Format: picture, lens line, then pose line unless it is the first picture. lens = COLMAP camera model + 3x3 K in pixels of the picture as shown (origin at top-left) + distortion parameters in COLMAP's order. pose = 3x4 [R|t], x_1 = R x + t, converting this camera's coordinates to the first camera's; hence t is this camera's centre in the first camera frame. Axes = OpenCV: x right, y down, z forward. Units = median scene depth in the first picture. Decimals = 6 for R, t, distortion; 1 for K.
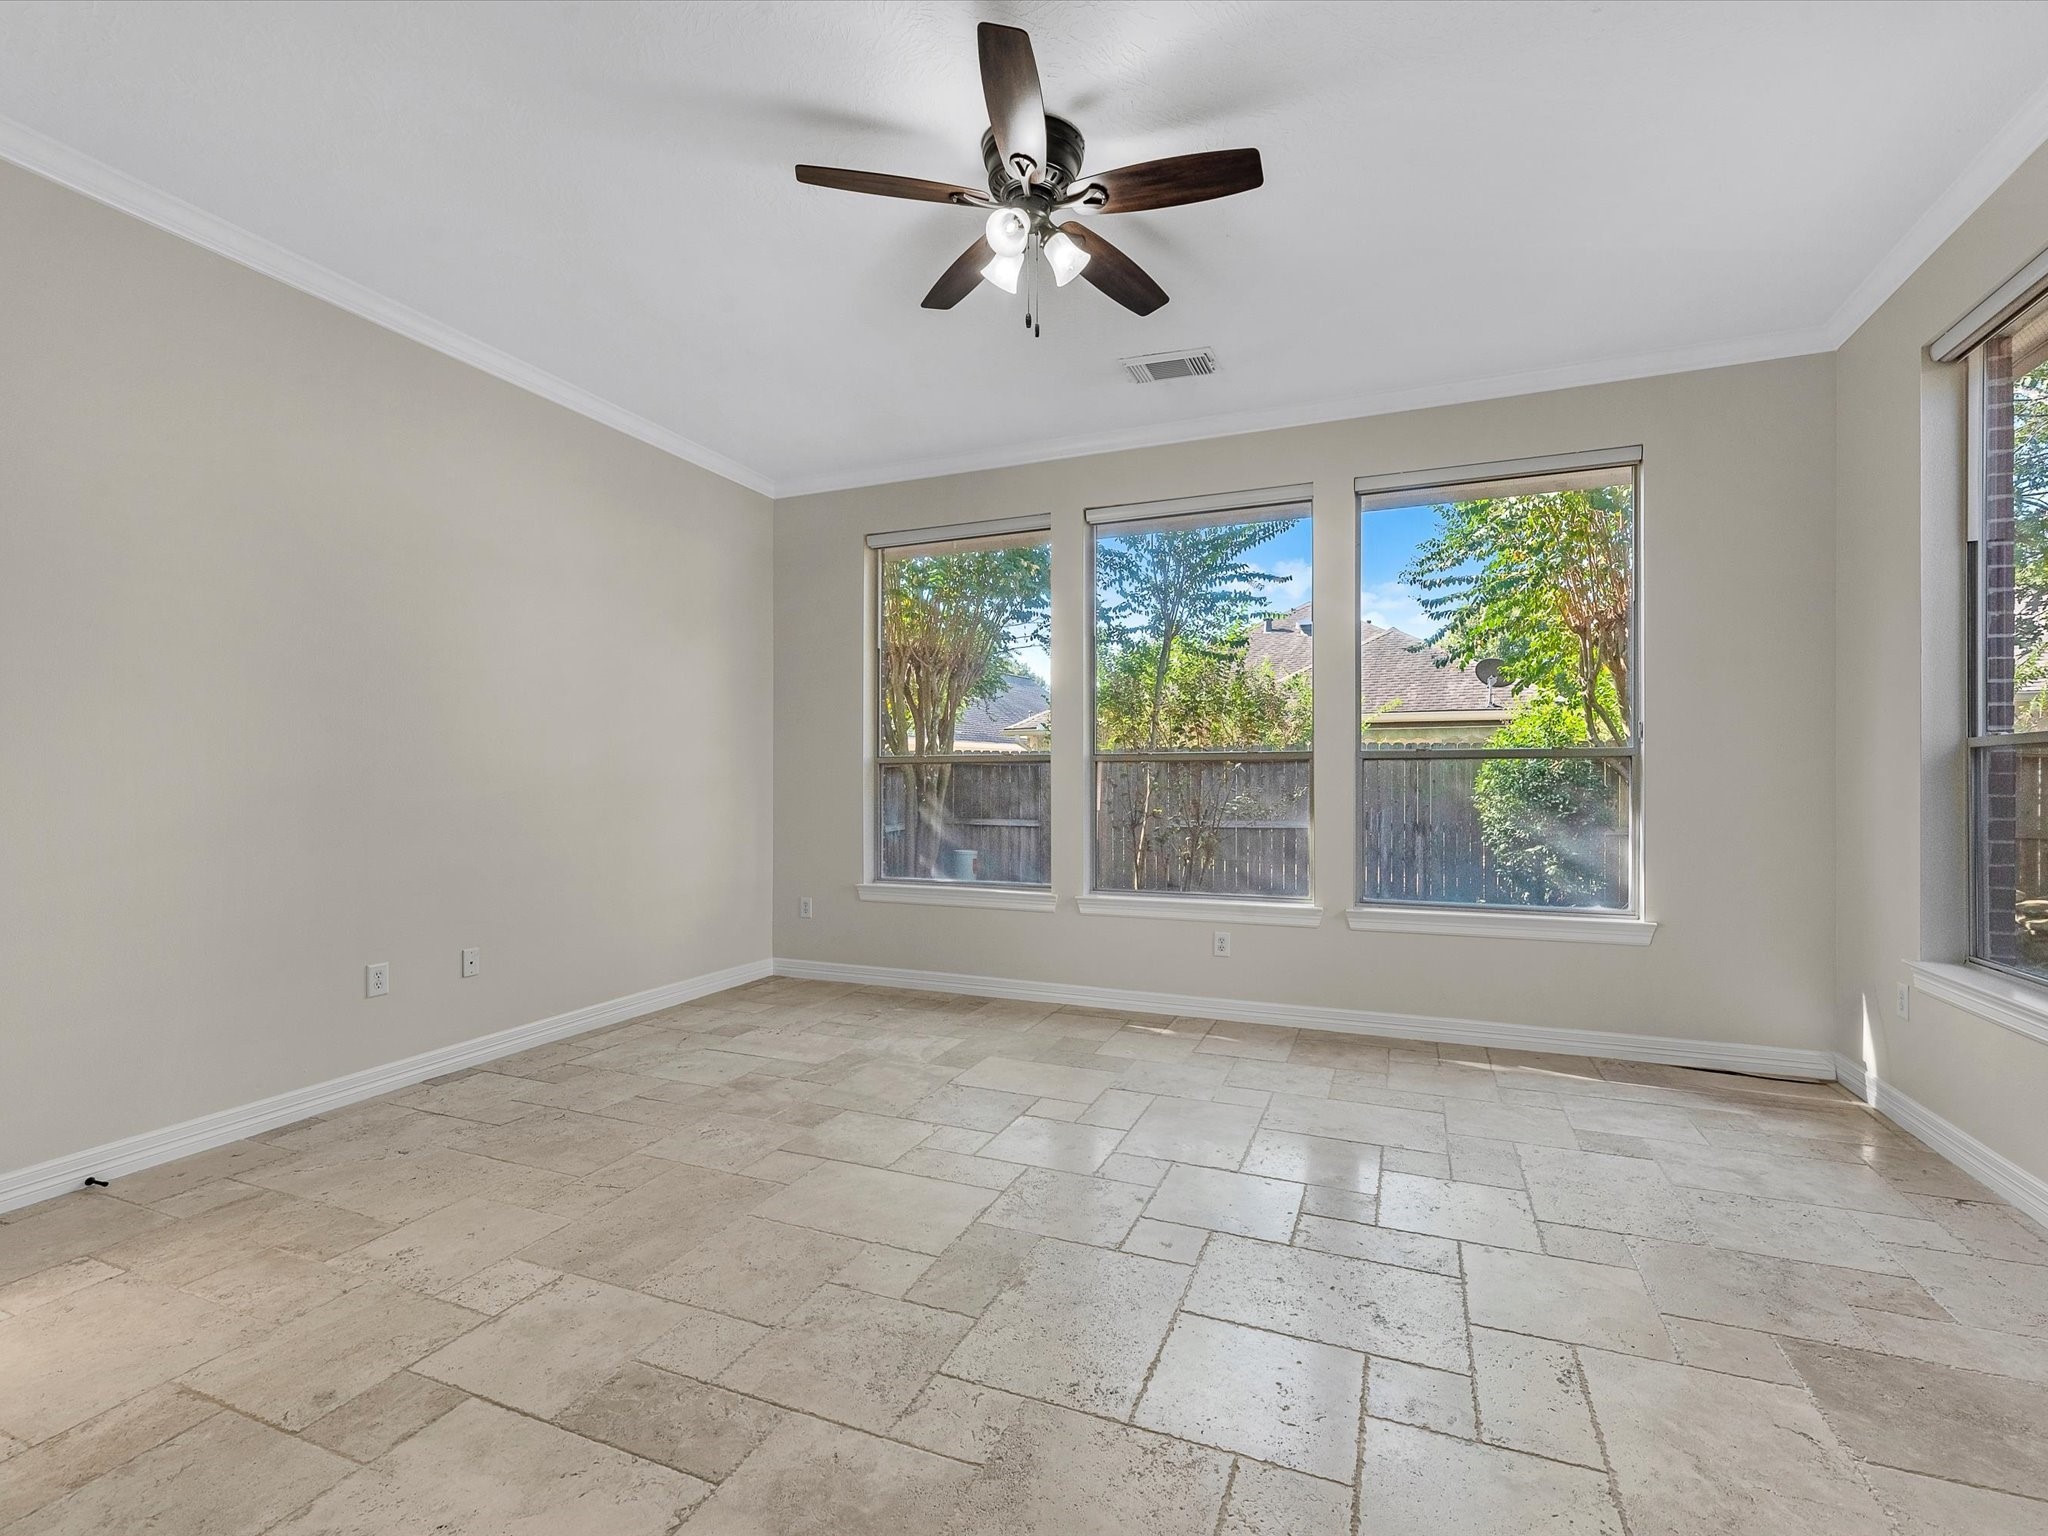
lens RADIAL K [[936.8, 0, 1027.0], [0, 936.8, 775.4], [0, 0, 1]] dist [-0.002952, -0.000324]
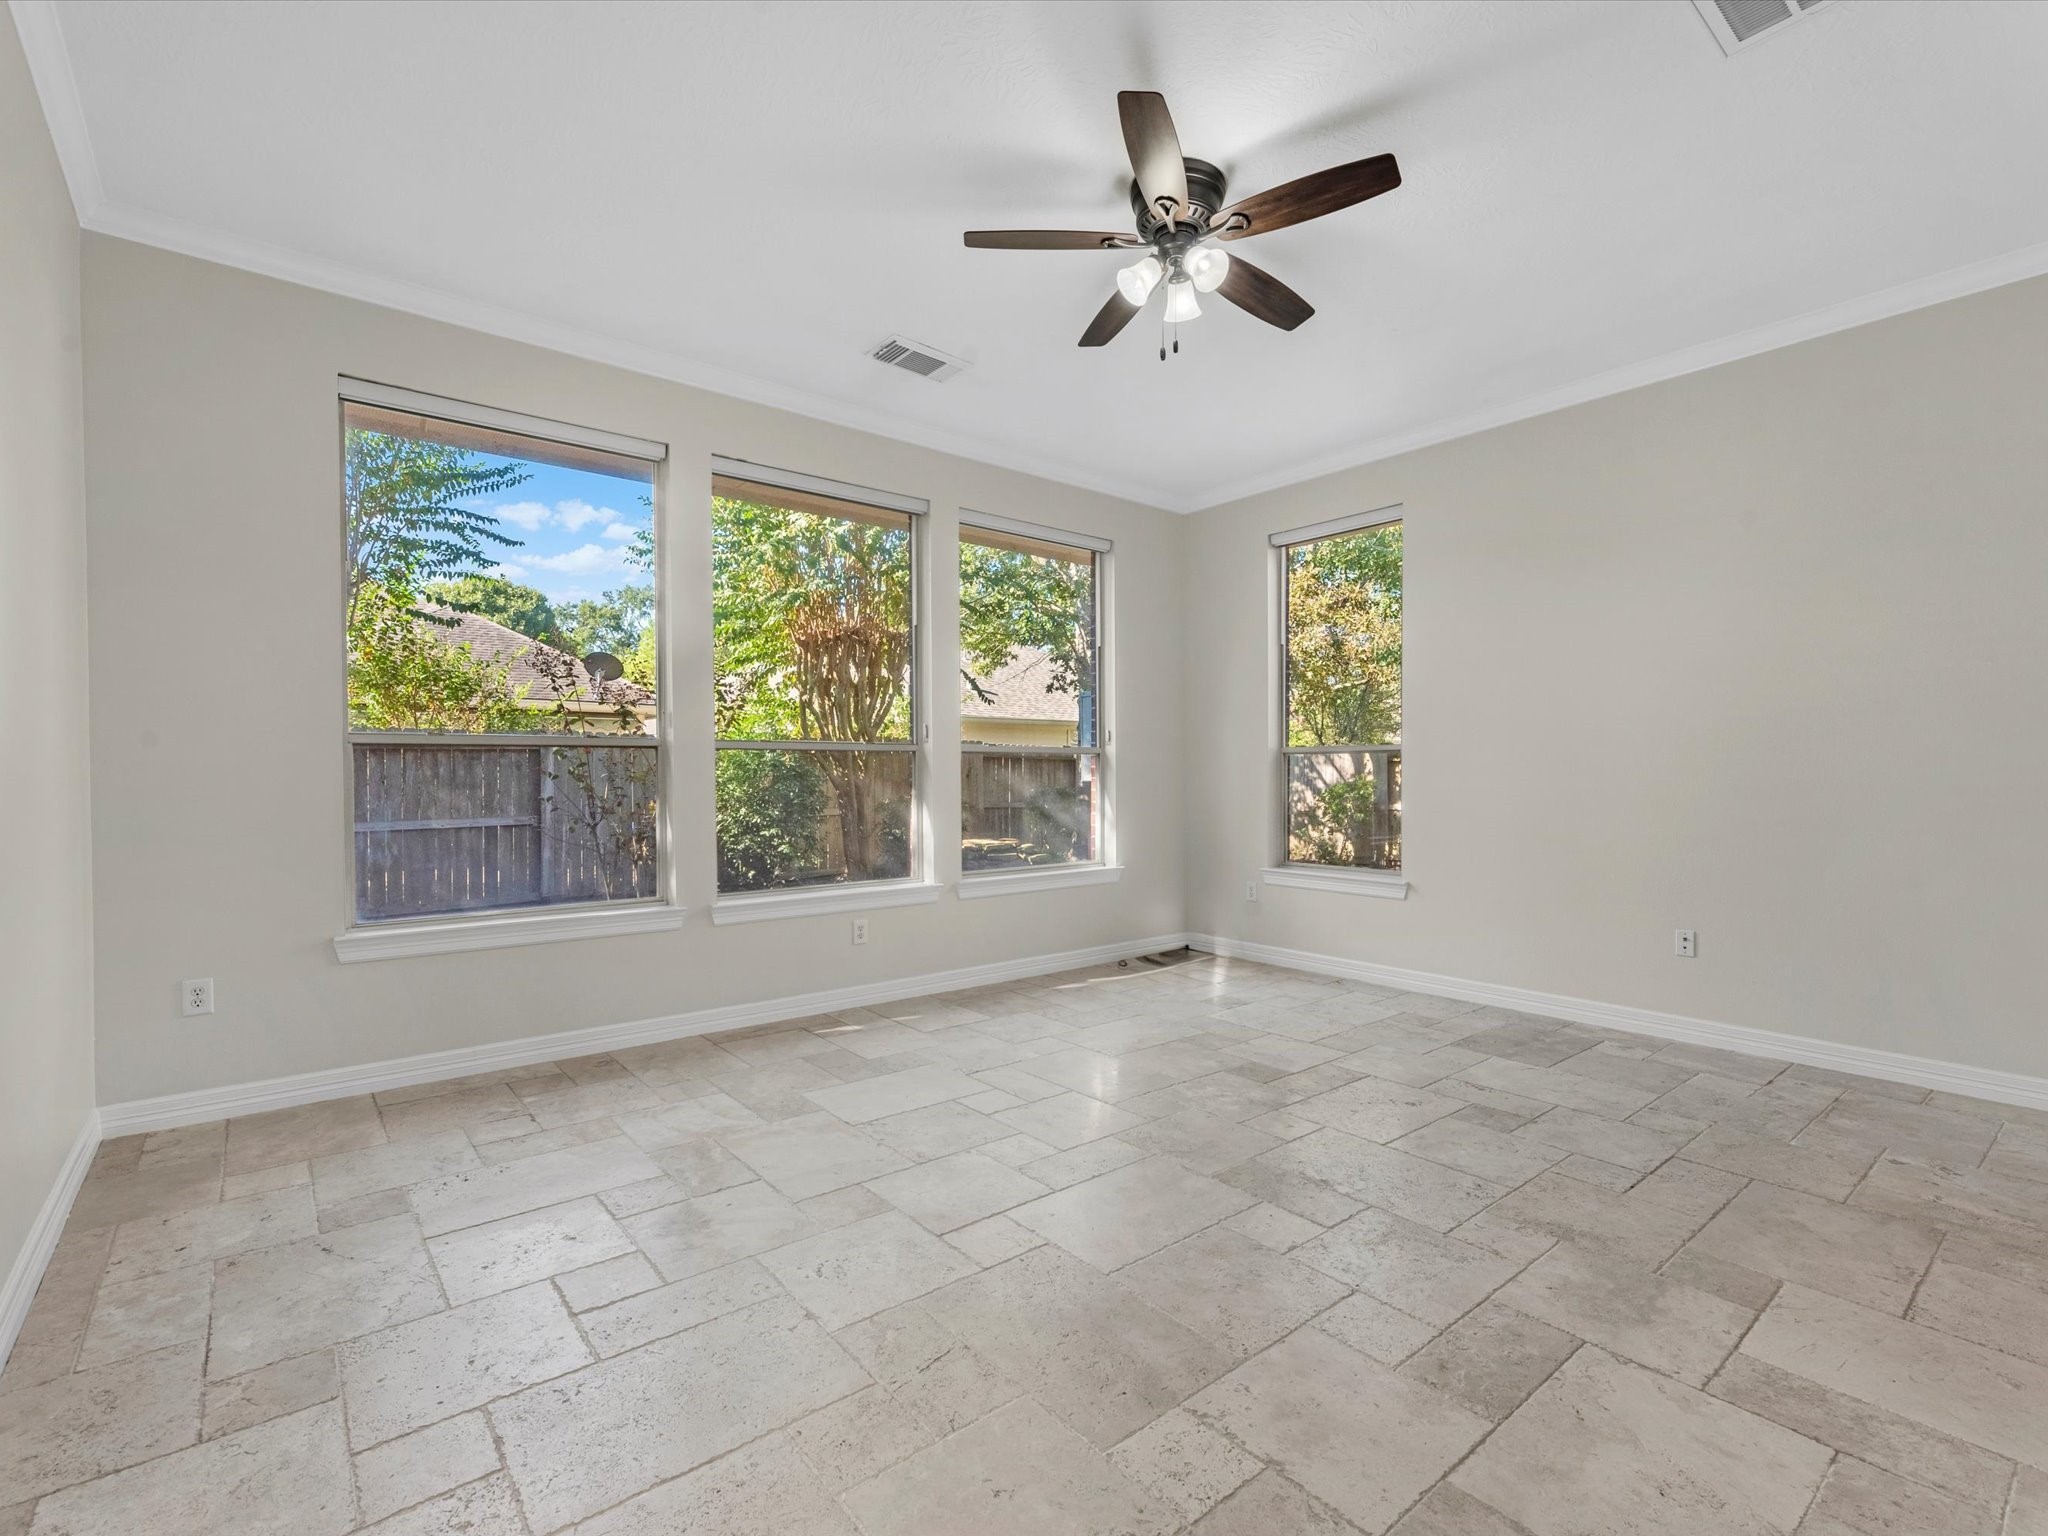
lens RADIAL K [[936.8, 0, 1028.5], [0, 936.8, 771.0], [0, 0, 1]] dist [-0.002952, -0.000324]
pose [[0.473752, 0.000272, 0.880658, -0.664091], [-0.002415, 0.999997, 0.000990, 0.006305], [-0.880655, -0.002596, 0.473751, 0.405043]]
